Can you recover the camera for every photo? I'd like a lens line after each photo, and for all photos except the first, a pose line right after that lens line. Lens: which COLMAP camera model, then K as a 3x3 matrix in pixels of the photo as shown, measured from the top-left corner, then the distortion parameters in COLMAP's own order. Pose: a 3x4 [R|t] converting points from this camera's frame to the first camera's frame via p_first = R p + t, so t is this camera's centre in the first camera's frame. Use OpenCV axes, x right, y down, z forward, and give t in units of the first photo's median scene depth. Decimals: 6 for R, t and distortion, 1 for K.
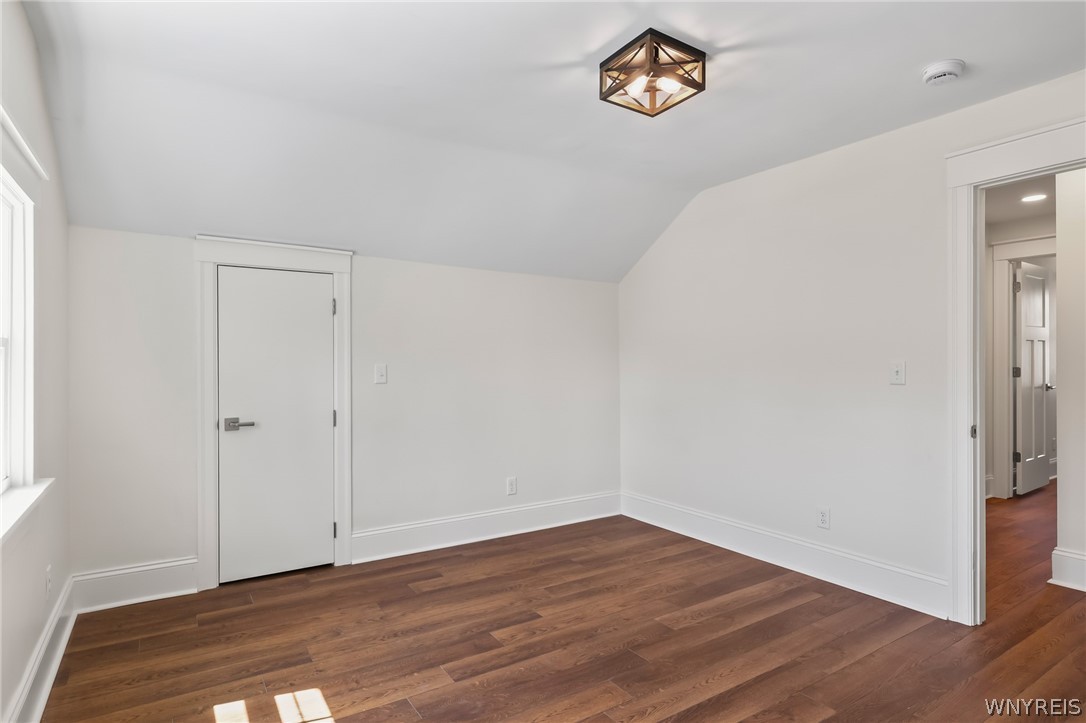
lens RADIAL K [[562.3, 0, 536.6], [0, 562.3, 357.1], [0, 0, 1]] dist [-0.003401, 0.000240]
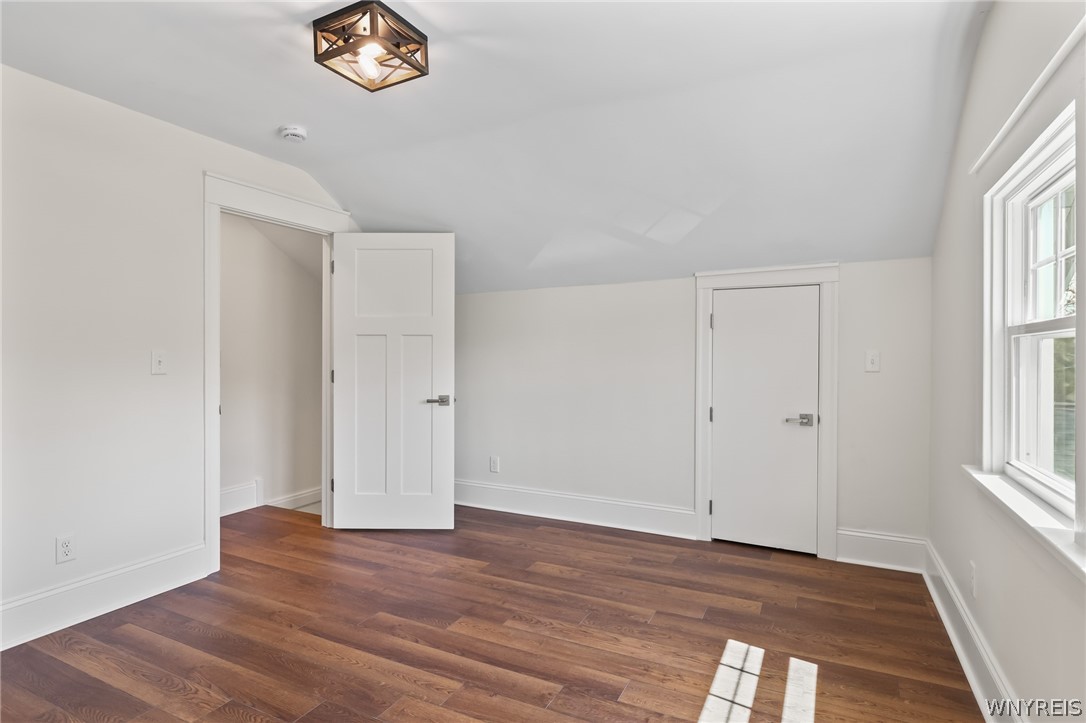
lens RADIAL K [[562.3, 0, 534.4], [0, 562.3, 359.3], [0, 0, 1]] dist [-0.003401, 0.000240]
pose [[-0.469765, -0.013863, 0.882682, -0.605277], [-0.005157, 0.999903, 0.012959, 0.006102], [-0.882776, 0.001535, -0.469791, 0.967133]]
